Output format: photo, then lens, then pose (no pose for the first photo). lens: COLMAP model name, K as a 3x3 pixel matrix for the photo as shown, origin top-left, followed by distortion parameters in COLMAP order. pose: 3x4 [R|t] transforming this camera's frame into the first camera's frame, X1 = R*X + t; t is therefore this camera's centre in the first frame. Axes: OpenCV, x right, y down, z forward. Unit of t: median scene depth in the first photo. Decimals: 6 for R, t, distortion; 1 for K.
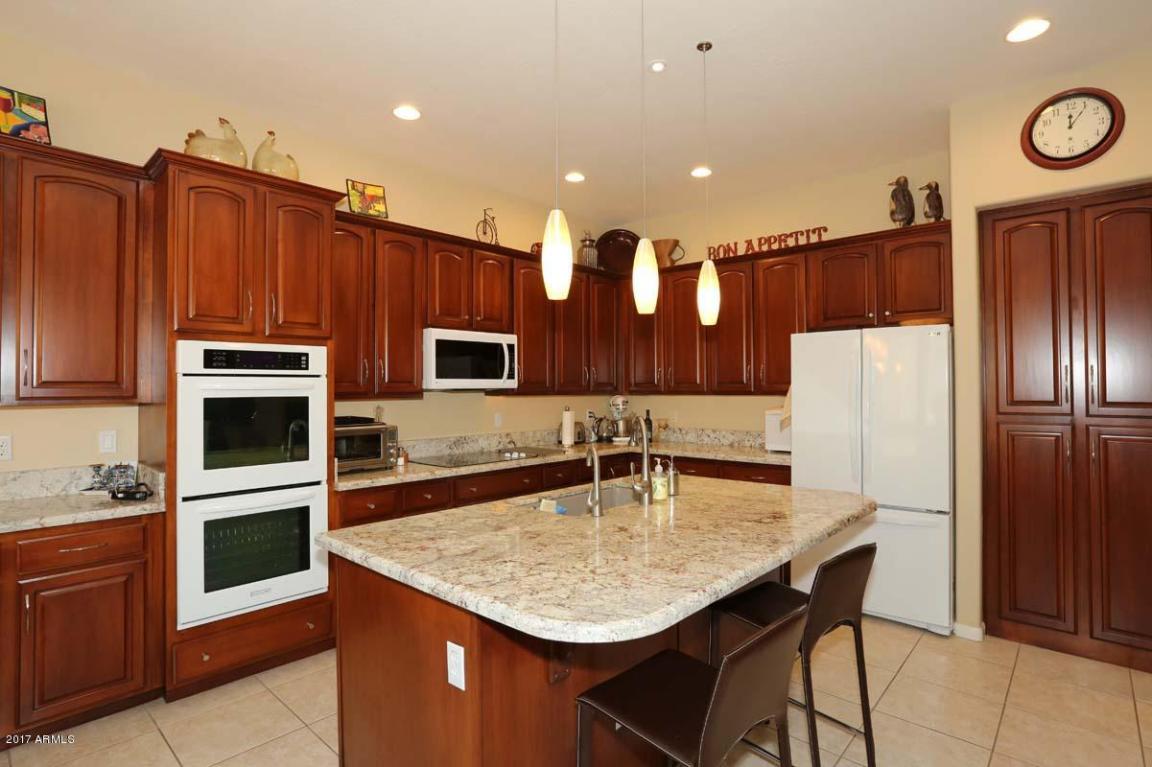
lens RADIAL K [[577.9, 0, 572.4], [0, 577.9, 378.9], [0, 0, 1]] dist [-0.056738, 0.029359]
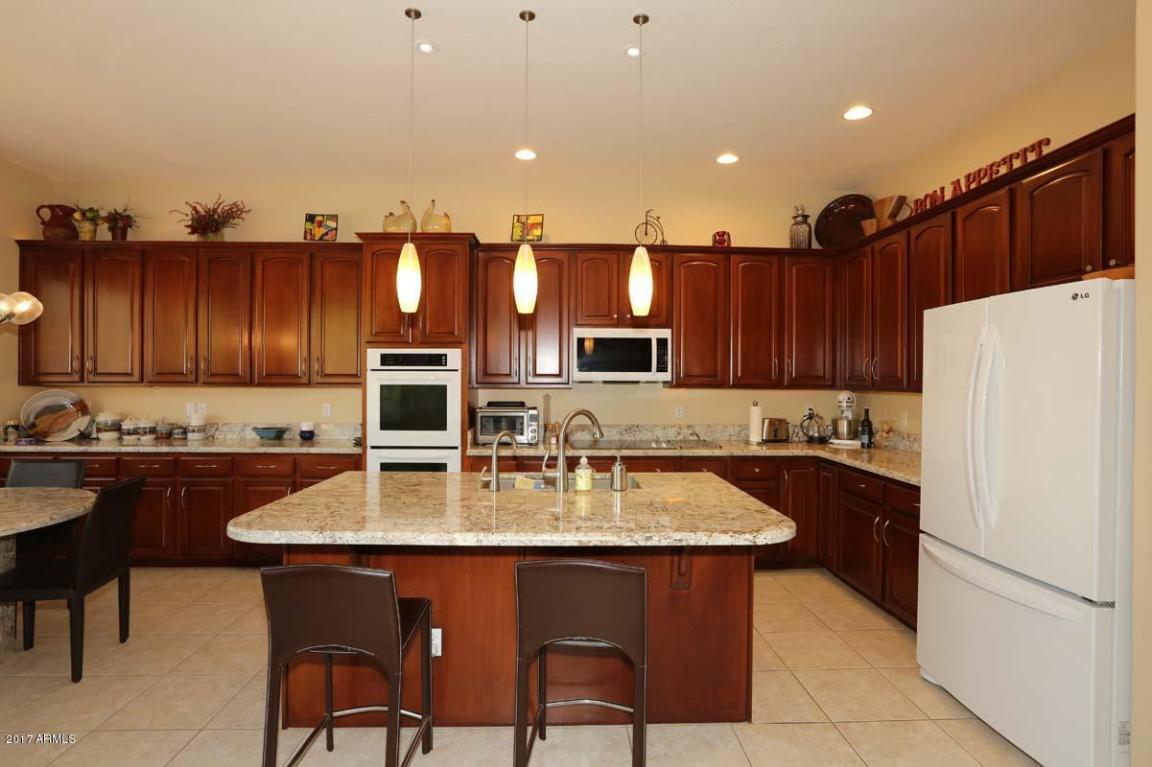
lens RADIAL K [[577.9, 0, 572.4], [0, 577.9, 378.9], [0, 0, 1]] dist [-0.056738, 0.029359]
pose [[0.698810, 0.009013, -0.715251, 0.737886], [0.002330, 0.999887, 0.014876, -0.004176], [0.715304, -0.012063, 0.698710, 0.228151]]
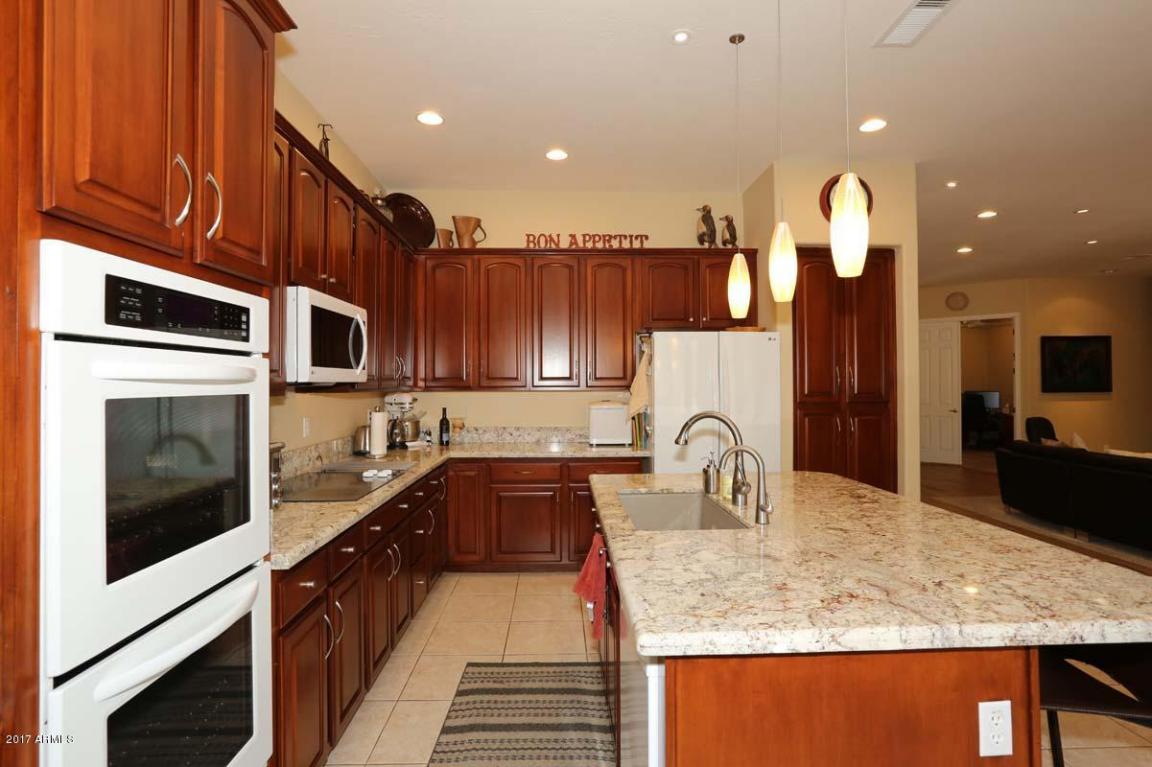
lens RADIAL K [[577.9, 0, 572.4], [0, 577.9, 378.9], [0, 0, 1]] dist [-0.056738, 0.029359]
pose [[0.719193, 0.008303, 0.694760, -0.588670], [-0.011043, 0.999939, -0.000518, 0.013731], [-0.694722, -0.007300, 0.719241, 0.428480]]
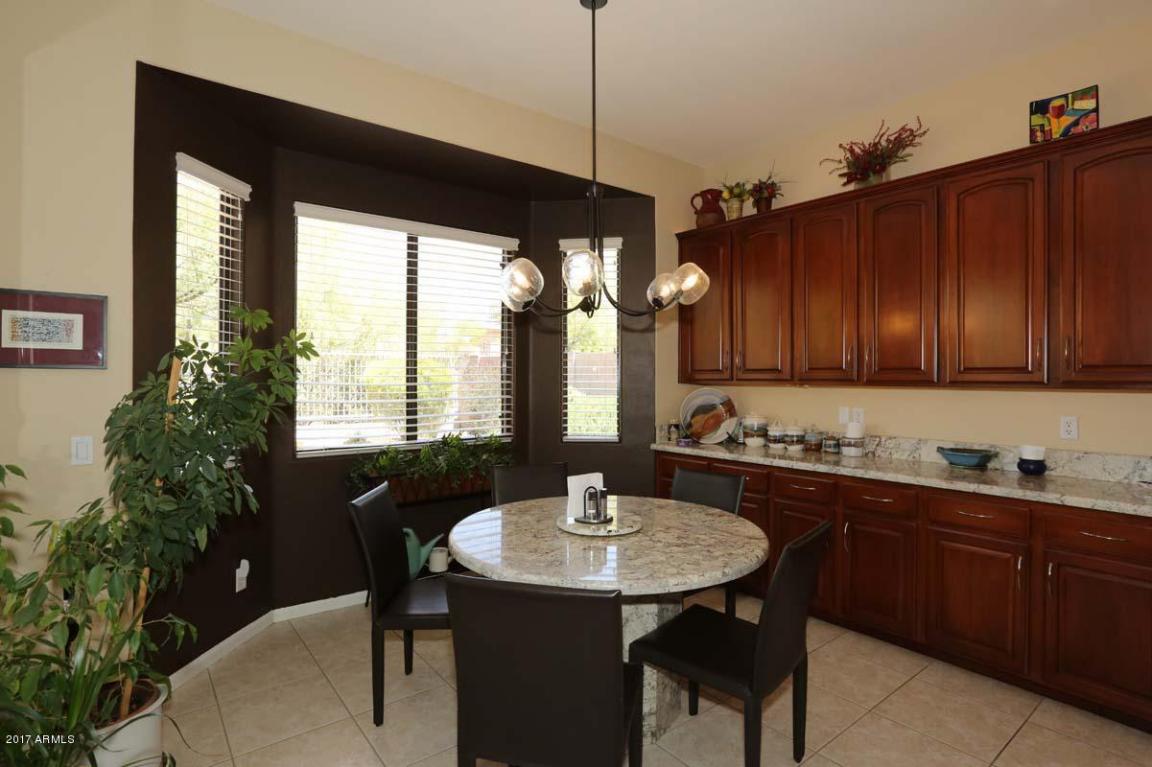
lens RADIAL K [[587.4, 0, 576.4], [0, 587.4, 377.6], [0, 0, 1]] dist [-0.074710, 0.043373]
pose [[-0.161055, 0.005717, -0.986929, 0.185950], [0.013118, 0.999907, 0.003651, 0.008439], [0.986858, -0.012359, -0.161115, 0.203103]]
